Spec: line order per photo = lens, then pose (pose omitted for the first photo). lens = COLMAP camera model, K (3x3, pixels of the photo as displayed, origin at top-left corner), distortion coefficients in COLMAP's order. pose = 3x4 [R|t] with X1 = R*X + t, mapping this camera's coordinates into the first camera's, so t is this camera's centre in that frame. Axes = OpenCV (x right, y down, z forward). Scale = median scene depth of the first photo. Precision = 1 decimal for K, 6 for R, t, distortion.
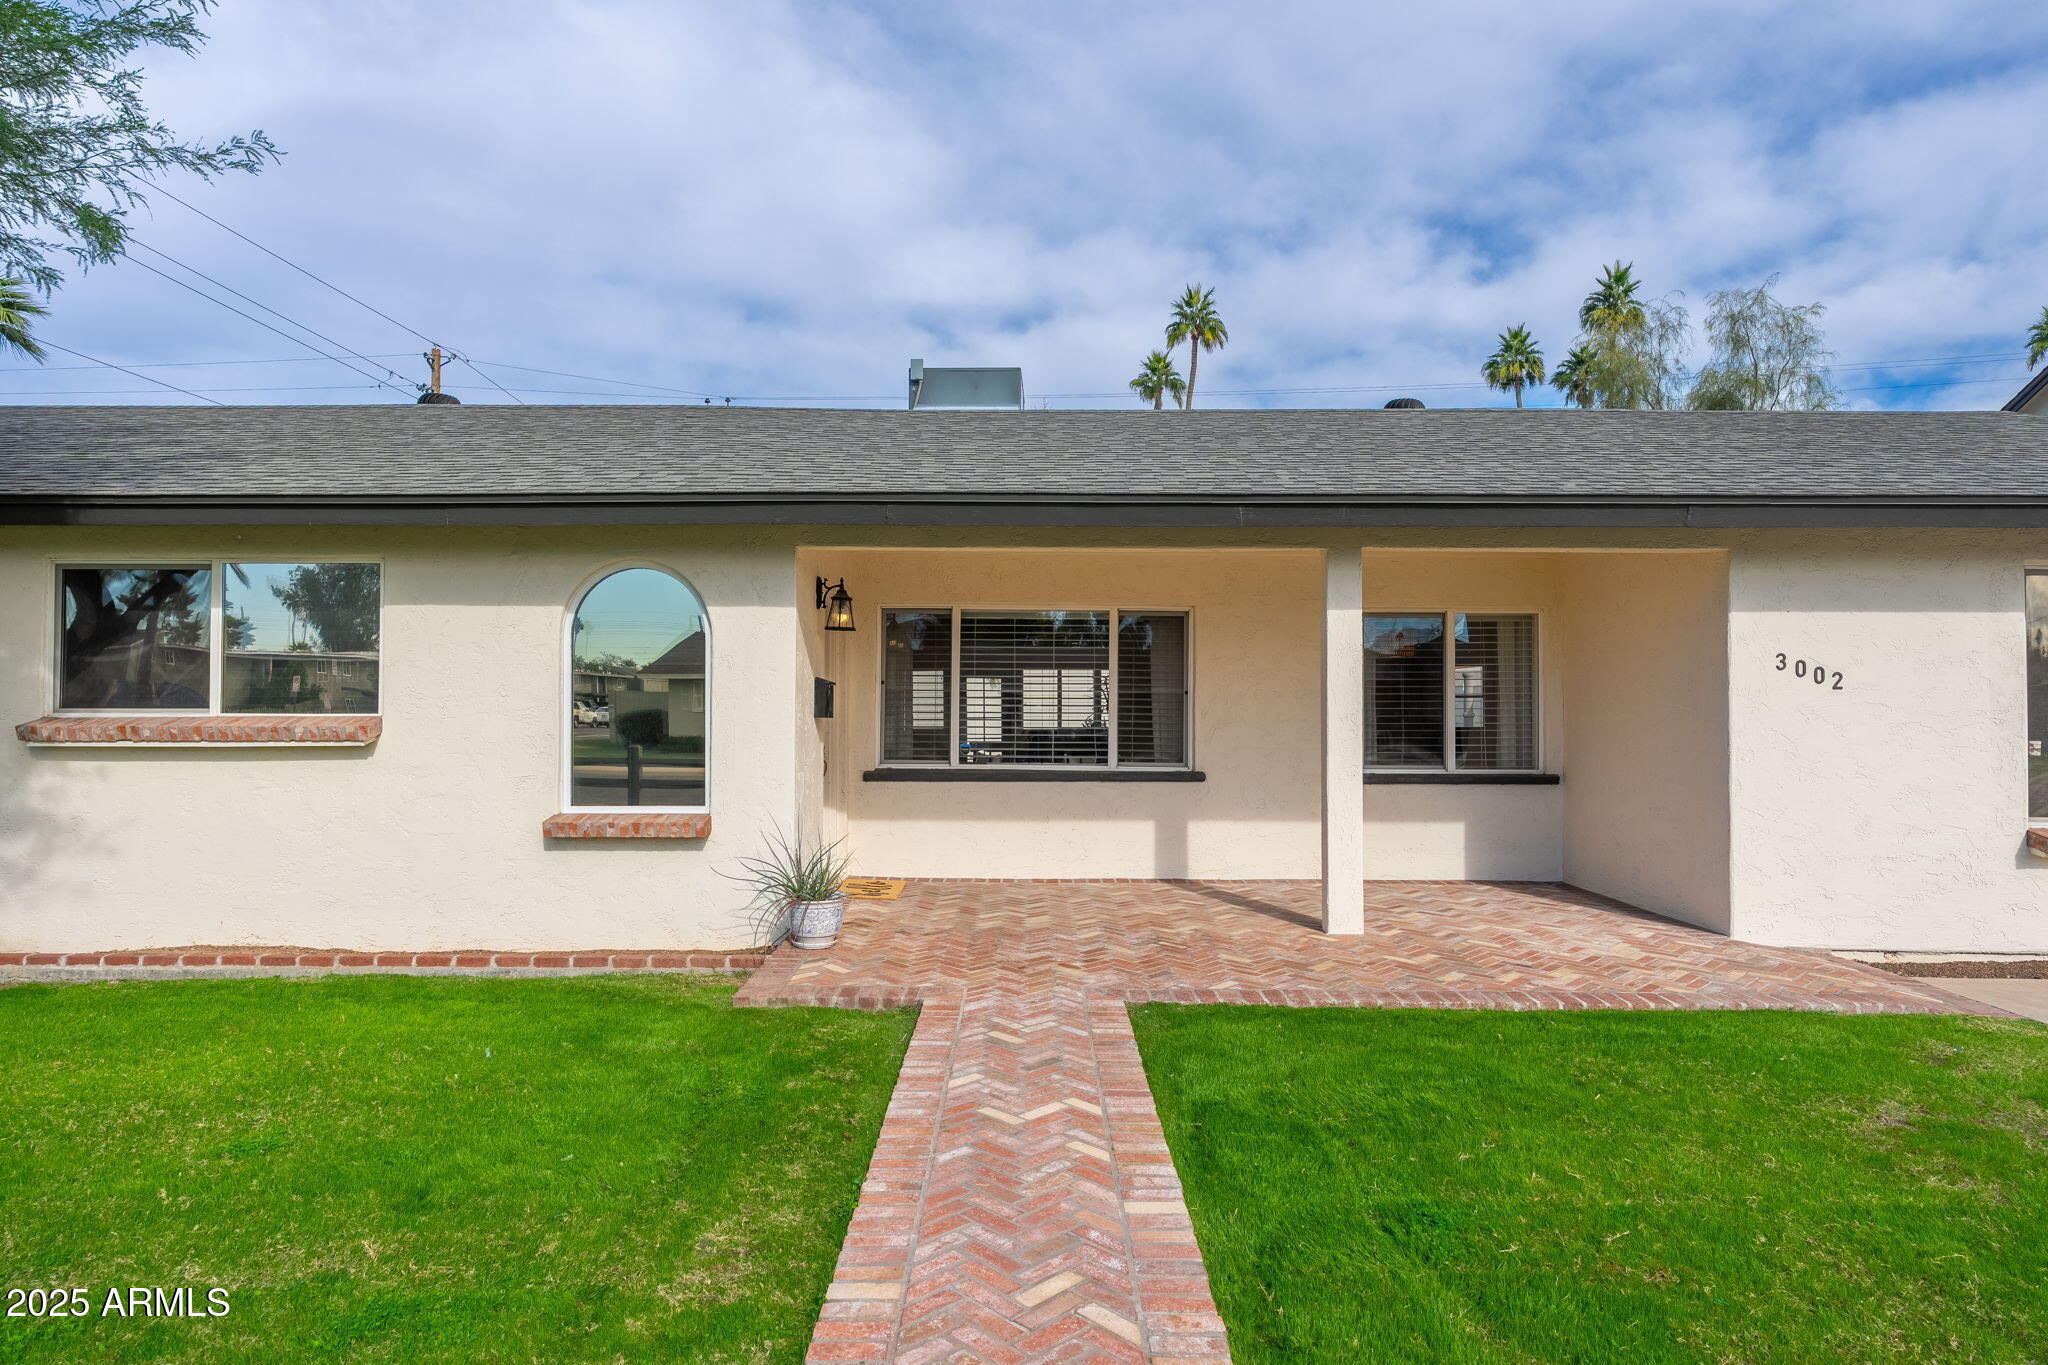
lens RADIAL K [[1227.0, 0, 1022.1], [0, 1227.0, 714.9], [0, 0, 1]] dist [0.004488, 0.000365]
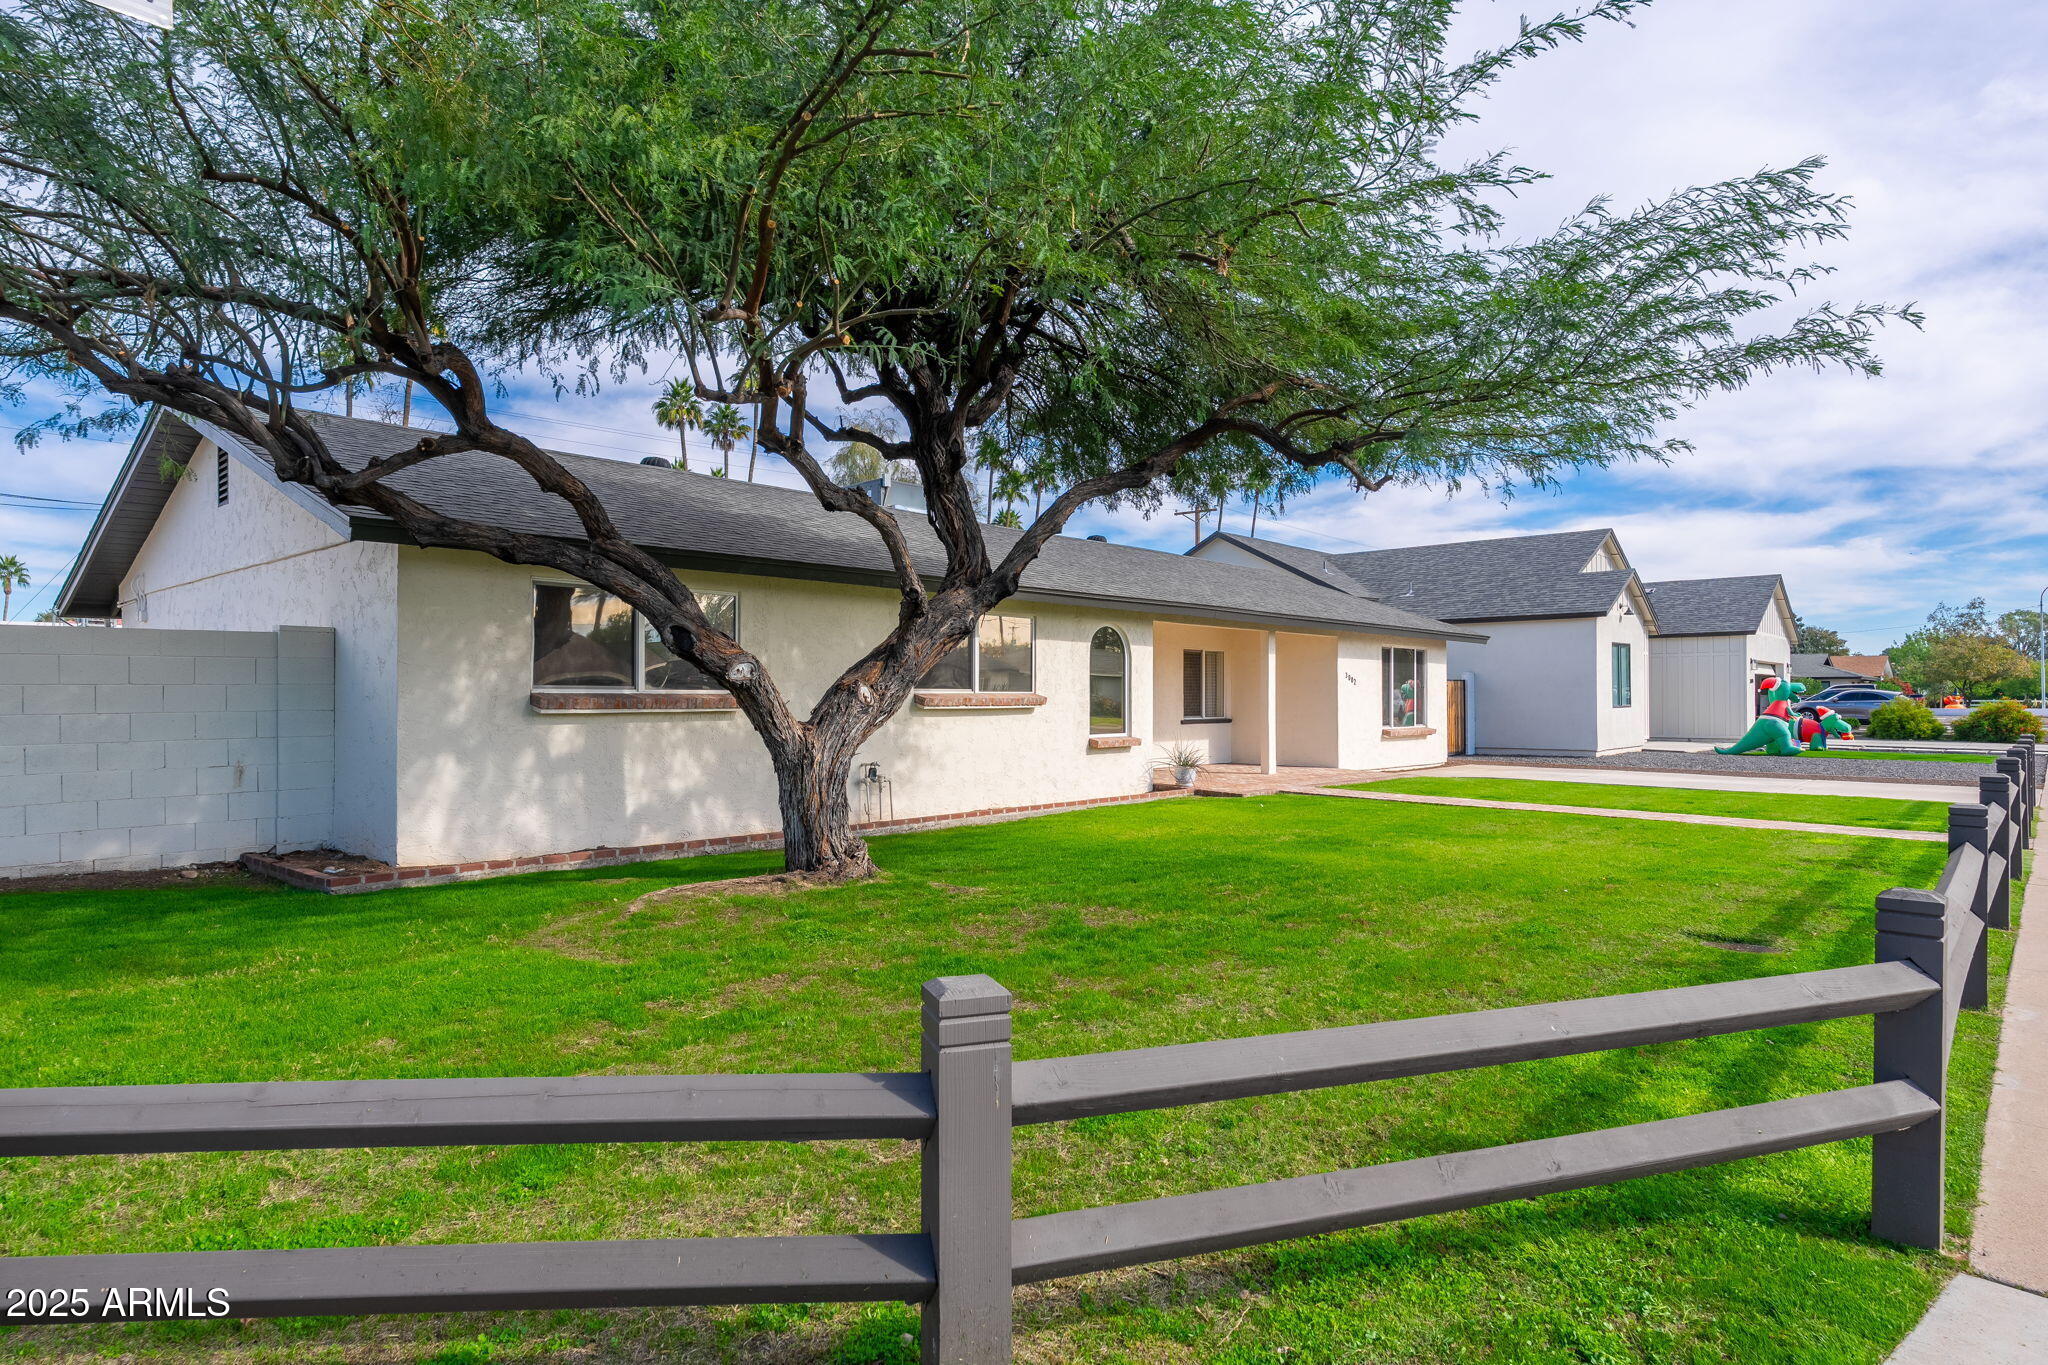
lens RADIAL K [[1227.0, 0, 1022.1], [0, 1227.0, 714.9], [0, 0, 1]] dist [0.004488, 0.000365]
pose [[0.641724, -0.011559, 0.766849, -1.018629], [-0.008192, 0.999726, 0.021924, -0.003274], [-0.766892, -0.020351, 0.641453, -0.146744]]
